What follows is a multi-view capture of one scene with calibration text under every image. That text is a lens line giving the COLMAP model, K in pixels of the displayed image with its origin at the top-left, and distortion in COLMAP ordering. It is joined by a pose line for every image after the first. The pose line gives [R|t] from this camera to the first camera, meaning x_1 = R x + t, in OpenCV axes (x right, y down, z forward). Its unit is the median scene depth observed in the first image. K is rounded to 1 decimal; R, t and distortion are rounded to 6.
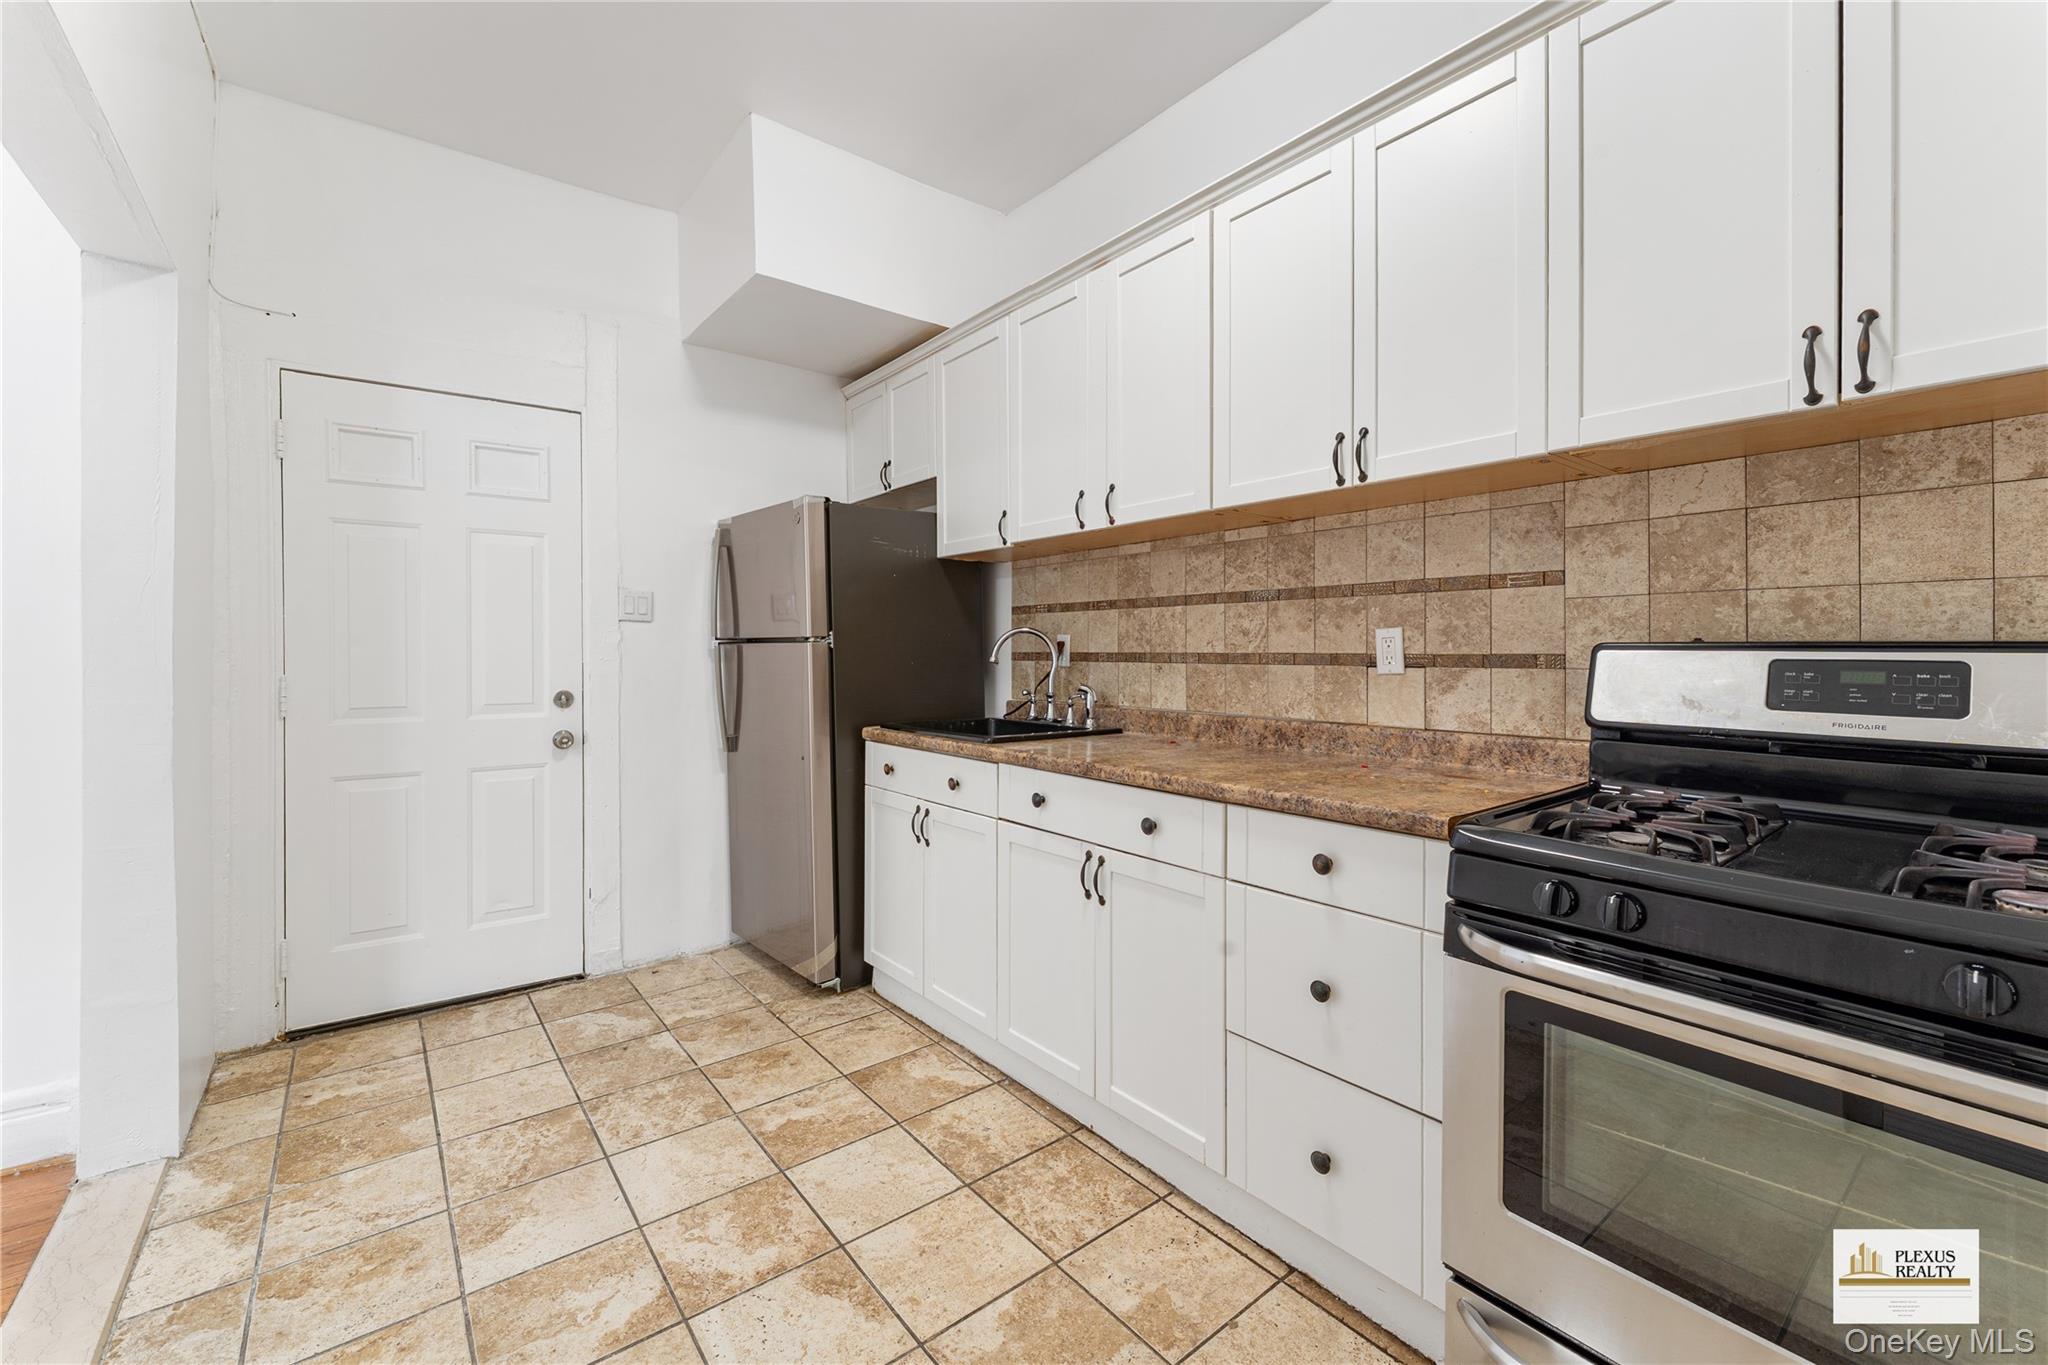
lens RADIAL K [[835.1, 0, 1023.3], [0, 835.1, 655.6], [0, 0, 1]] dist [-0.000641, -0.000299]
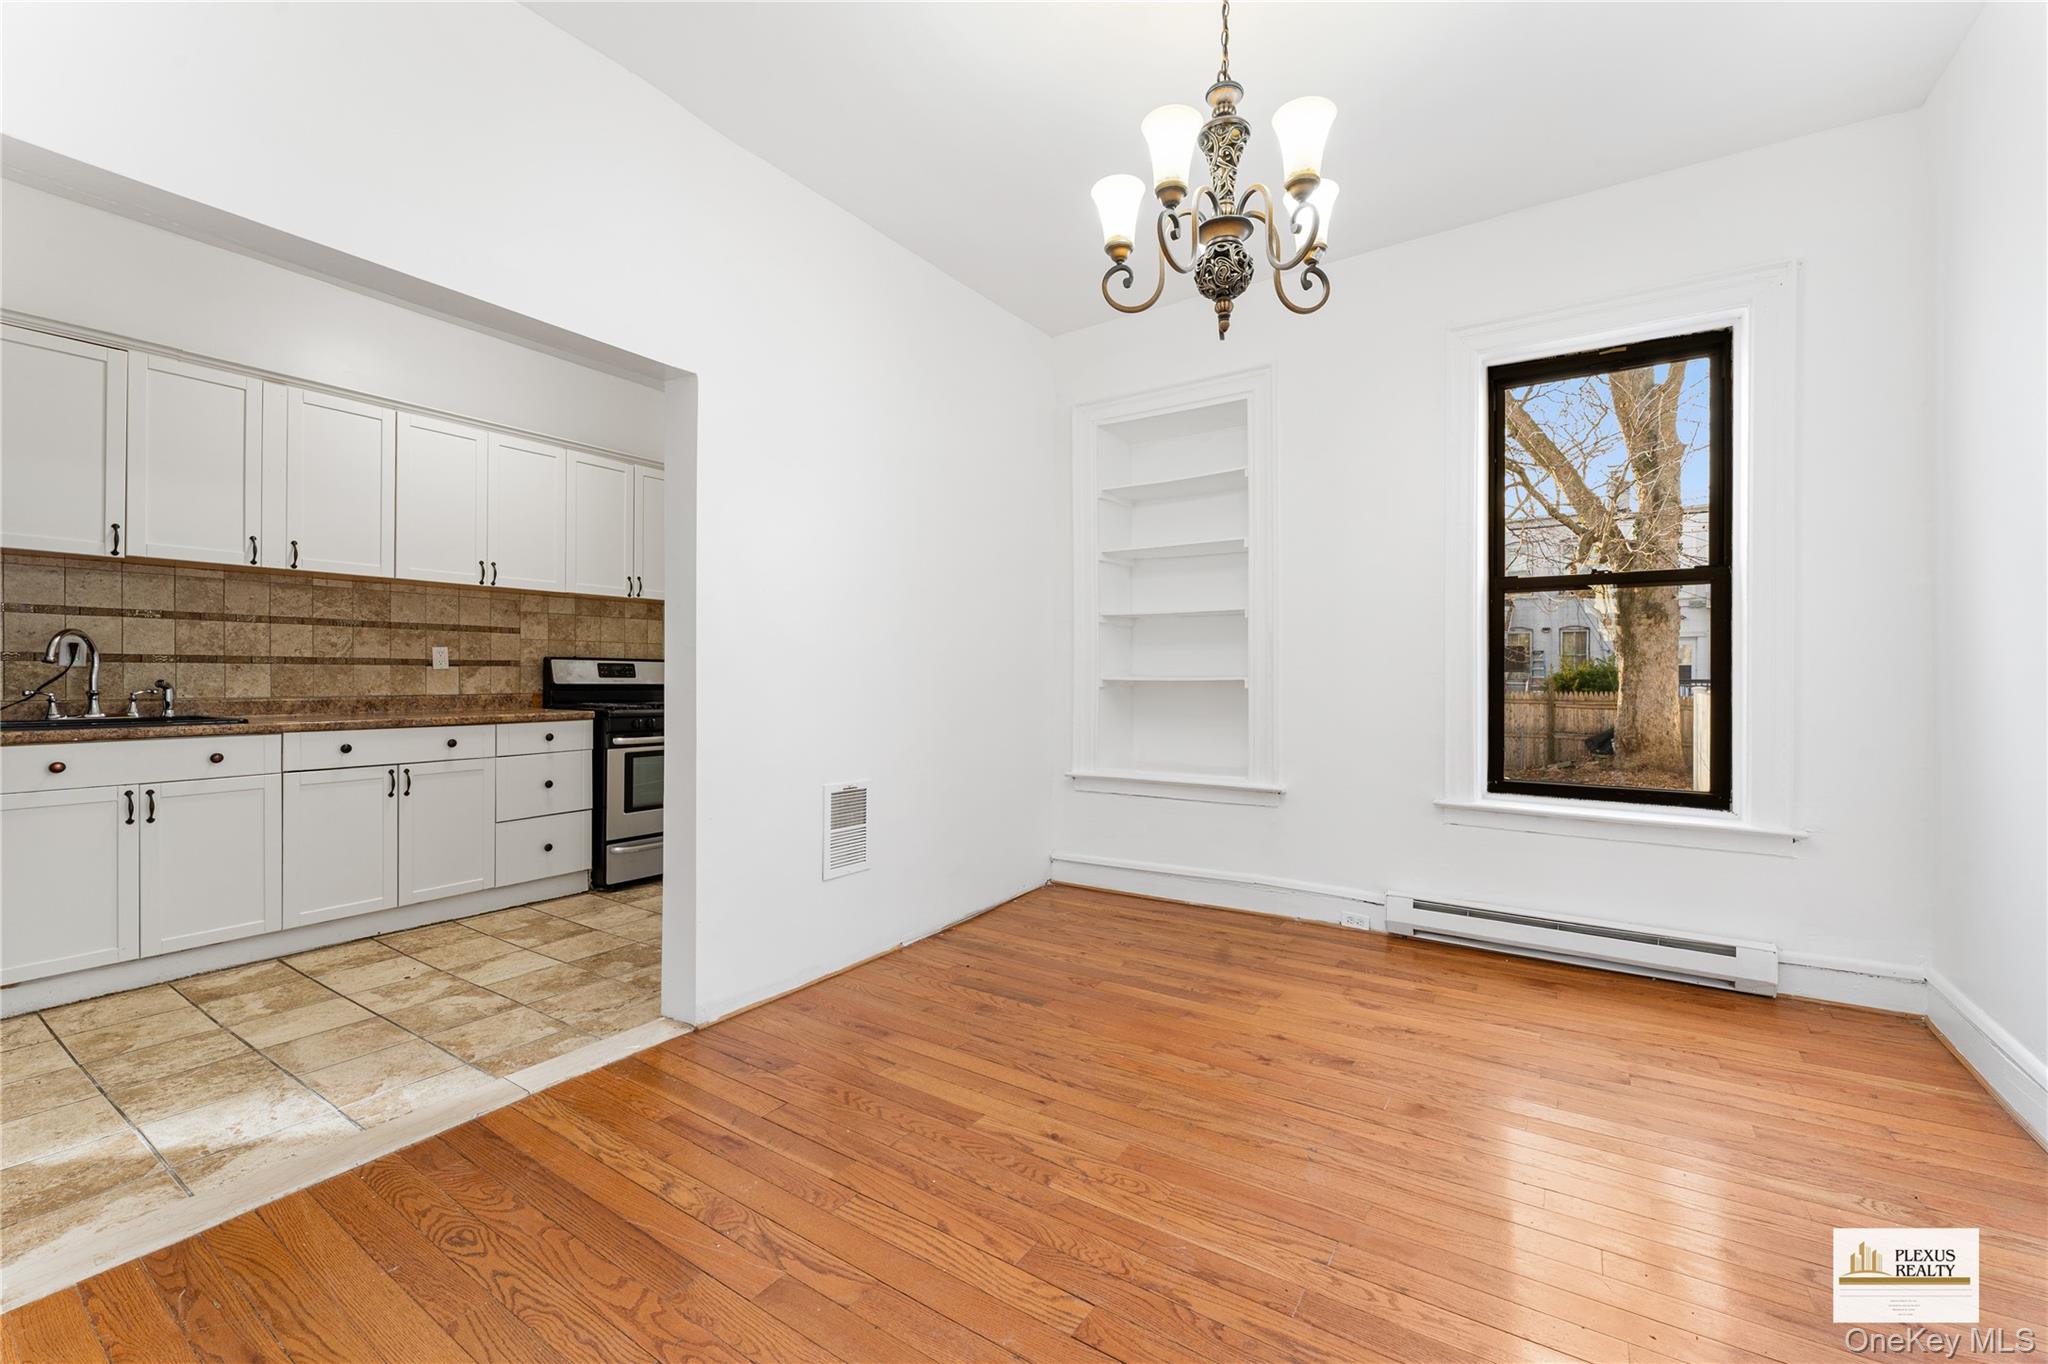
lens RADIAL K [[835.1, 0, 1023.3], [0, 835.1, 655.1], [0, 0, 1]] dist [-0.000641, -0.000299]
pose [[-0.313138, 0.016677, 0.949561, -1.840076], [-0.004333, 0.999810, -0.018988, 0.018685], [-0.949698, -0.010060, -0.313007, 0.265430]]
